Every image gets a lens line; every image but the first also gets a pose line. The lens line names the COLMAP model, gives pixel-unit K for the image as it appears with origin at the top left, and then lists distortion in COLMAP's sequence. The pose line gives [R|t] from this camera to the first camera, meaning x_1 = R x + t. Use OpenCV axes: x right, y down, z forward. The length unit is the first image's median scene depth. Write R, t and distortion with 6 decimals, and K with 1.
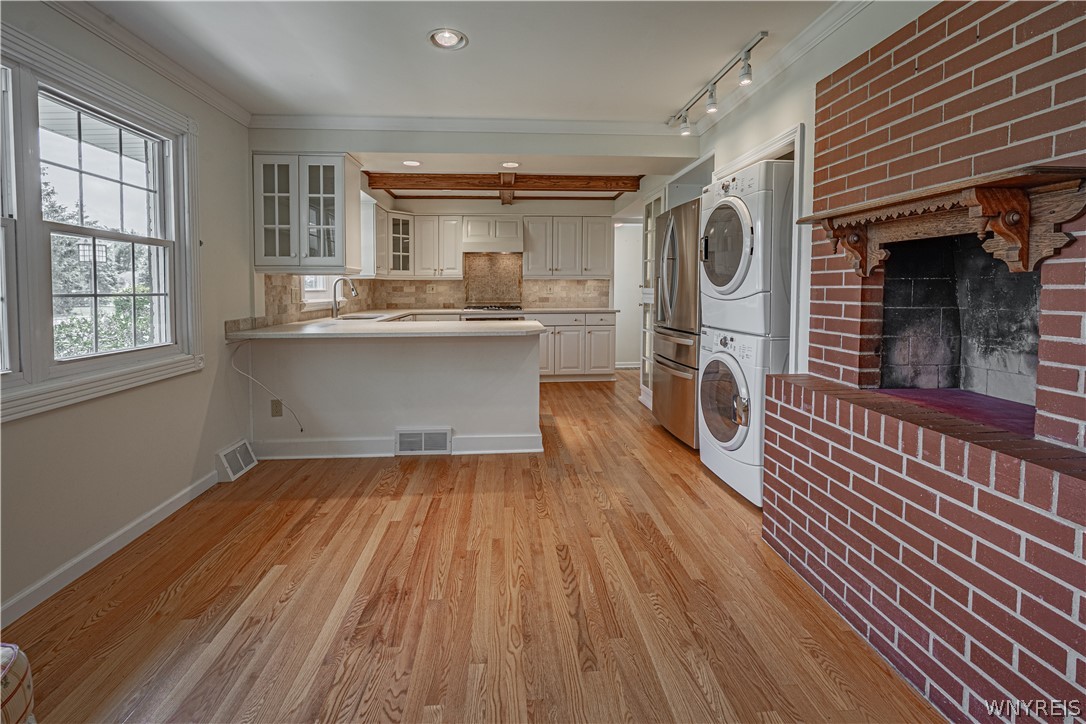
lens RADIAL K [[473.4, 0, 530.2], [0, 473.4, 299.1], [0, 0, 1]] dist [-0.011726, -0.000331]
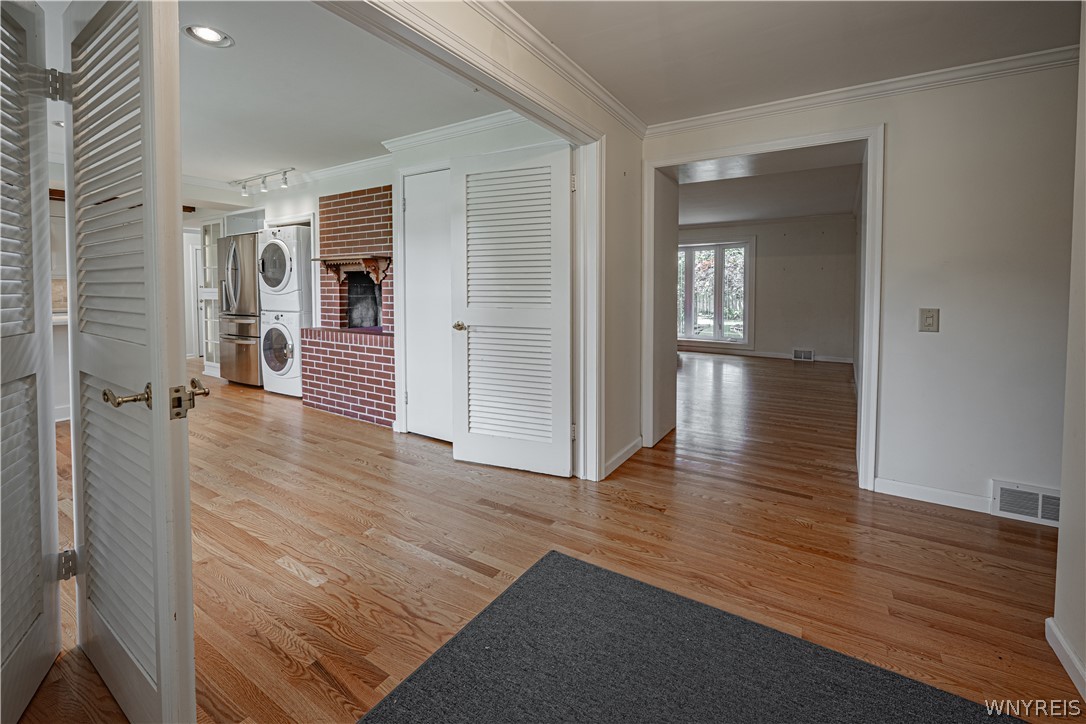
lens RADIAL K [[457.6, 0, 576.0], [0, 457.6, 310.6], [0, 0, 1]] dist [-0.002122, -0.000448]
pose [[0.542697, -0.043808, 0.838785, -0.461811], [0.019938, 0.999029, 0.039278, 0.016962], [-0.839692, -0.004592, 0.543044, -0.969277]]
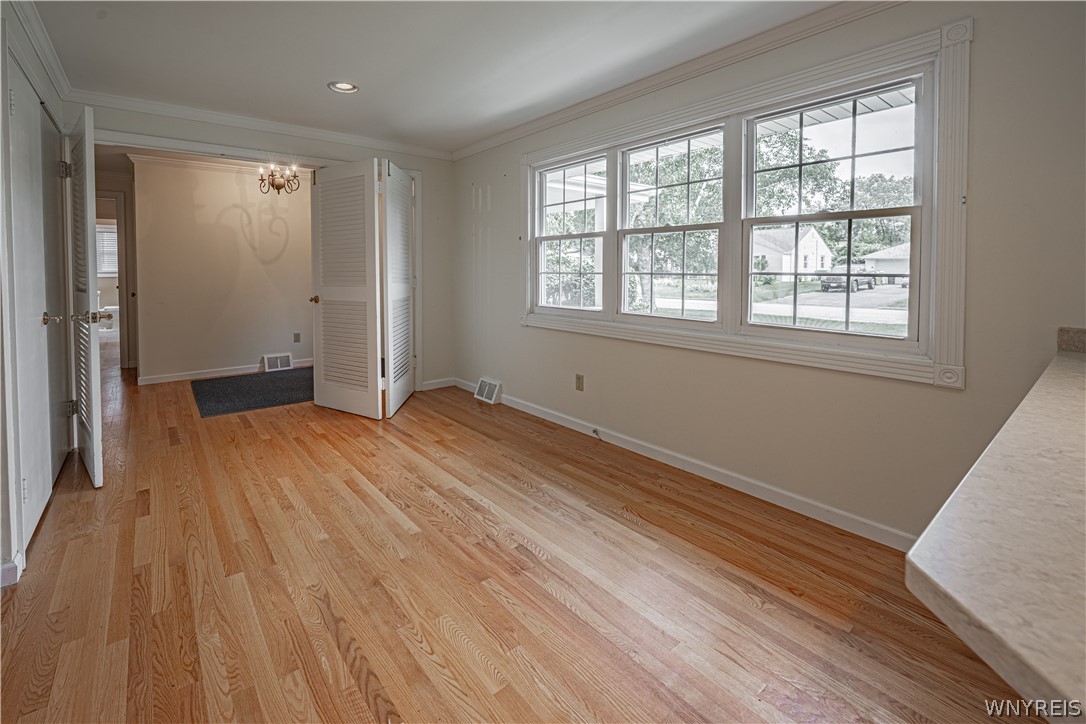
lens RADIAL K [[456.9, 0, 504.5], [0, 456.9, 281.0], [0, 0, 1]] dist [-0.000291, 0.000098]
pose [[-0.823947, 0.021418, -0.566263, 0.209167], [-0.008644, 0.998694, 0.050351, -0.033835], [0.566602, 0.046381, -0.822685, 1.232503]]
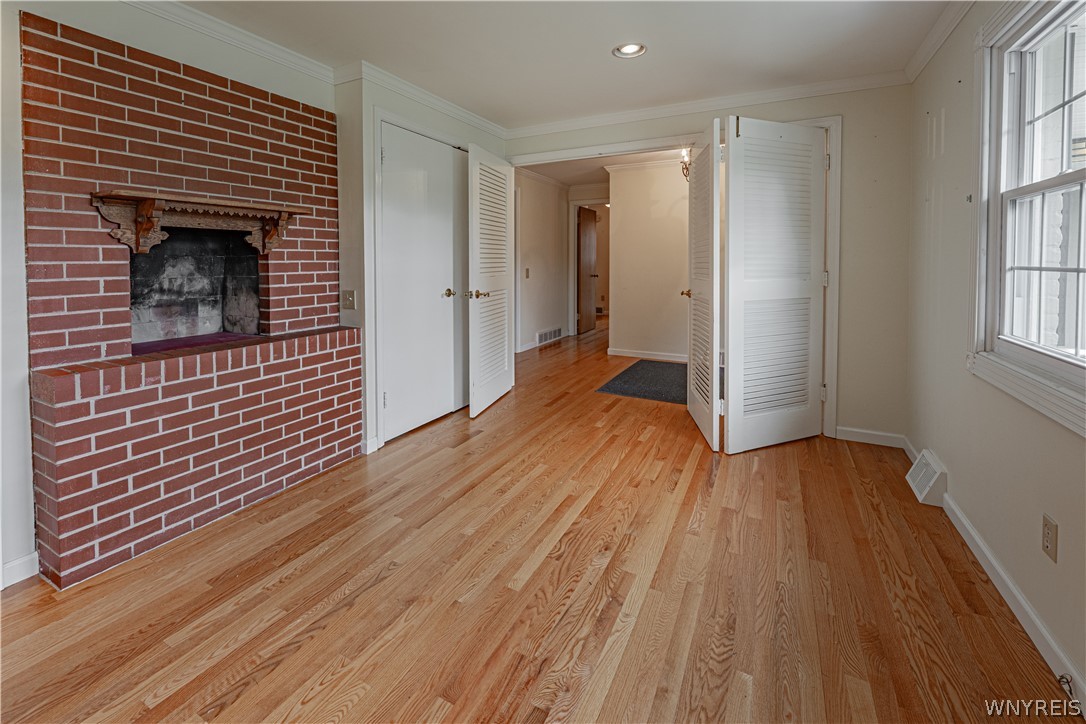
lens RADIAL K [[464.7, 0, 542.3], [0, 464.7, 271.5], [0, 0, 1]] dist [-0.003960, -0.000216]
pose [[-0.872669, -0.006815, 0.488265, -0.454466], [0.017446, 0.998829, 0.045124, -0.025666], [-0.488001, 0.047897, -0.871528, 1.033936]]
